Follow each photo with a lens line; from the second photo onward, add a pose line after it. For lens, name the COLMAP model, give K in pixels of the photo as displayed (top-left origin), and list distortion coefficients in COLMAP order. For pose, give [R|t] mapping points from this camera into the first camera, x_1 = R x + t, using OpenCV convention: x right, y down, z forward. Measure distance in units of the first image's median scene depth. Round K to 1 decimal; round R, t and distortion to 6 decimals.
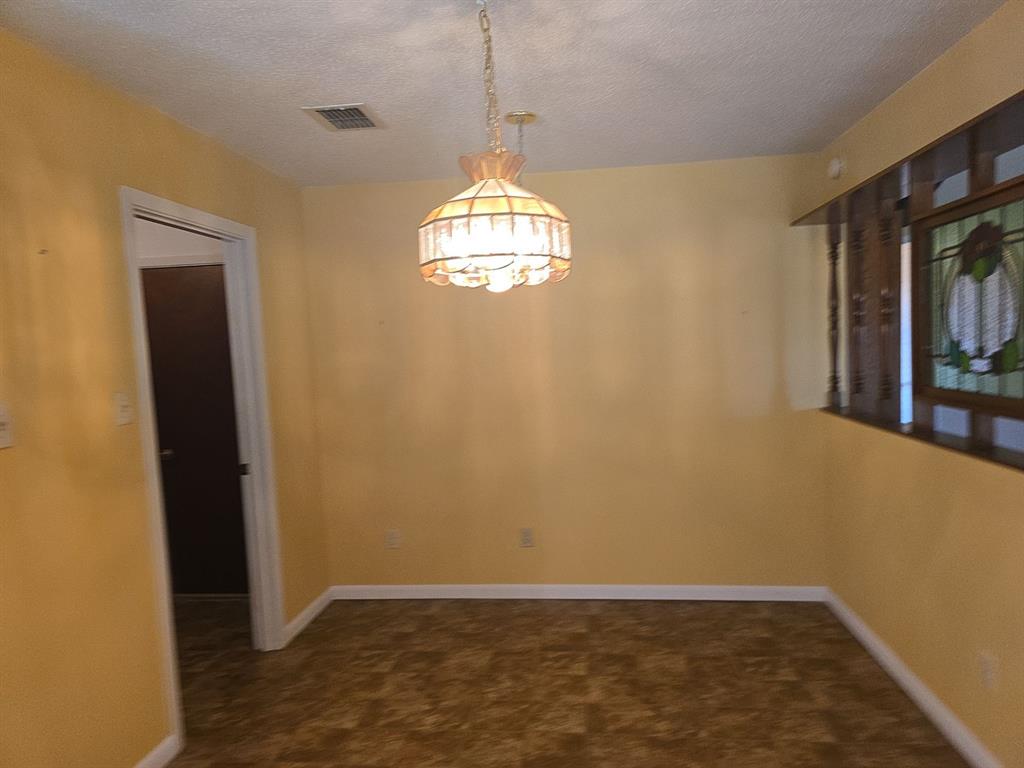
lens RADIAL K [[693.7, 0, 509.5], [0, 693.7, 390.6], [0, 0, 1]] dist [0.044554, -0.000540]
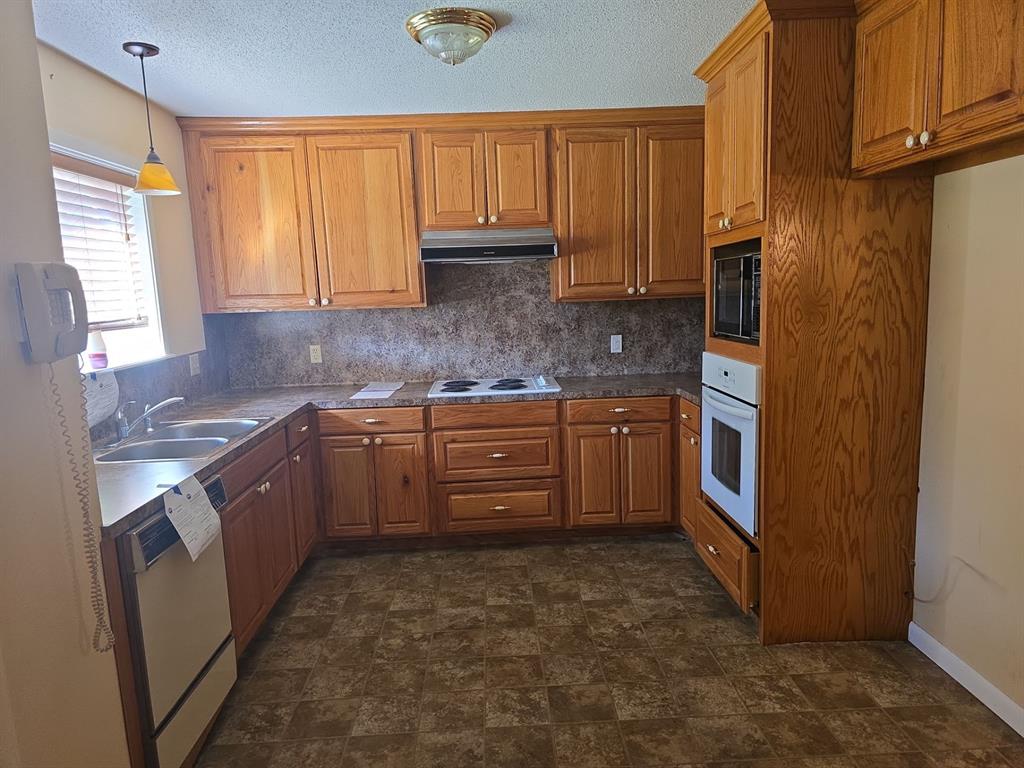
lens RADIAL K [[693.7, 0, 512.8], [0, 693.7, 390.6], [0, 0, 1]] dist [0.044554, -0.000540]
pose [[0.158452, 0.179474, -0.970918, 0.996024], [-0.045205, 0.983629, 0.174446, -0.084601], [0.986331, 0.016249, 0.163971, 0.805690]]
